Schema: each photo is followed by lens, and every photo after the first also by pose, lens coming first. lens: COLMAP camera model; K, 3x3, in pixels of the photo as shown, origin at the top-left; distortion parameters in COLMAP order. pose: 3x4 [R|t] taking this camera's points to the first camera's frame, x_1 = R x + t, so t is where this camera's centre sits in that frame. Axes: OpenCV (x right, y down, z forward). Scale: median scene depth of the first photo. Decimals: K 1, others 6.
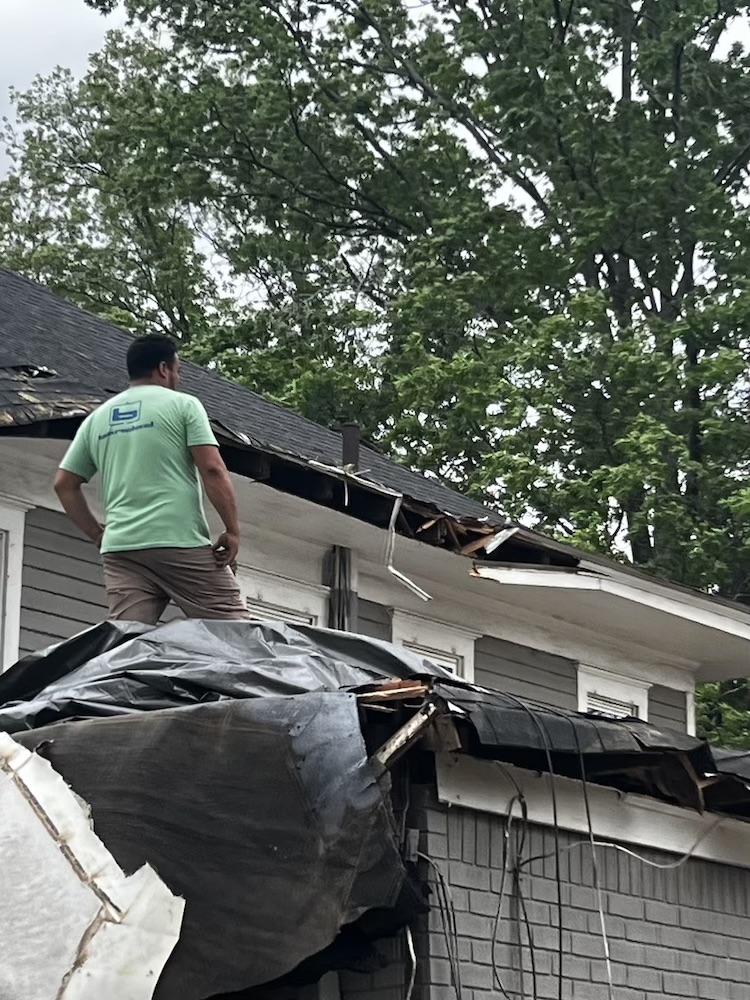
lens RADIAL K [[2697.6, 0, 375.0], [0, 2697.6, 500.0], [0, 0, 1]] dist [0.517384, -1.282830]
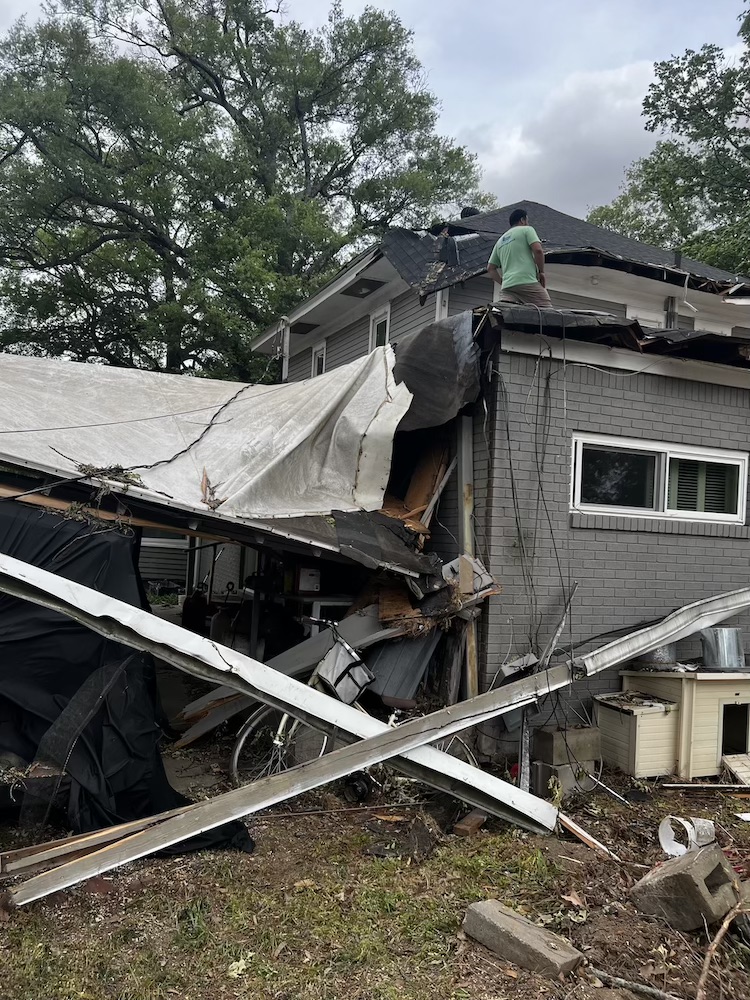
lens RADIAL K [[776.7, 0, 375.0], [0, 776.7, 500.0], [0, 0, 1]] dist [-0.036121, 0.001173]
pose [[0.864284, 0.022355, -0.502508, 0.175315], [0.085737, 0.977845, 0.190965, 0.061651], [0.495644, -0.208132, 0.843219, 0.194165]]
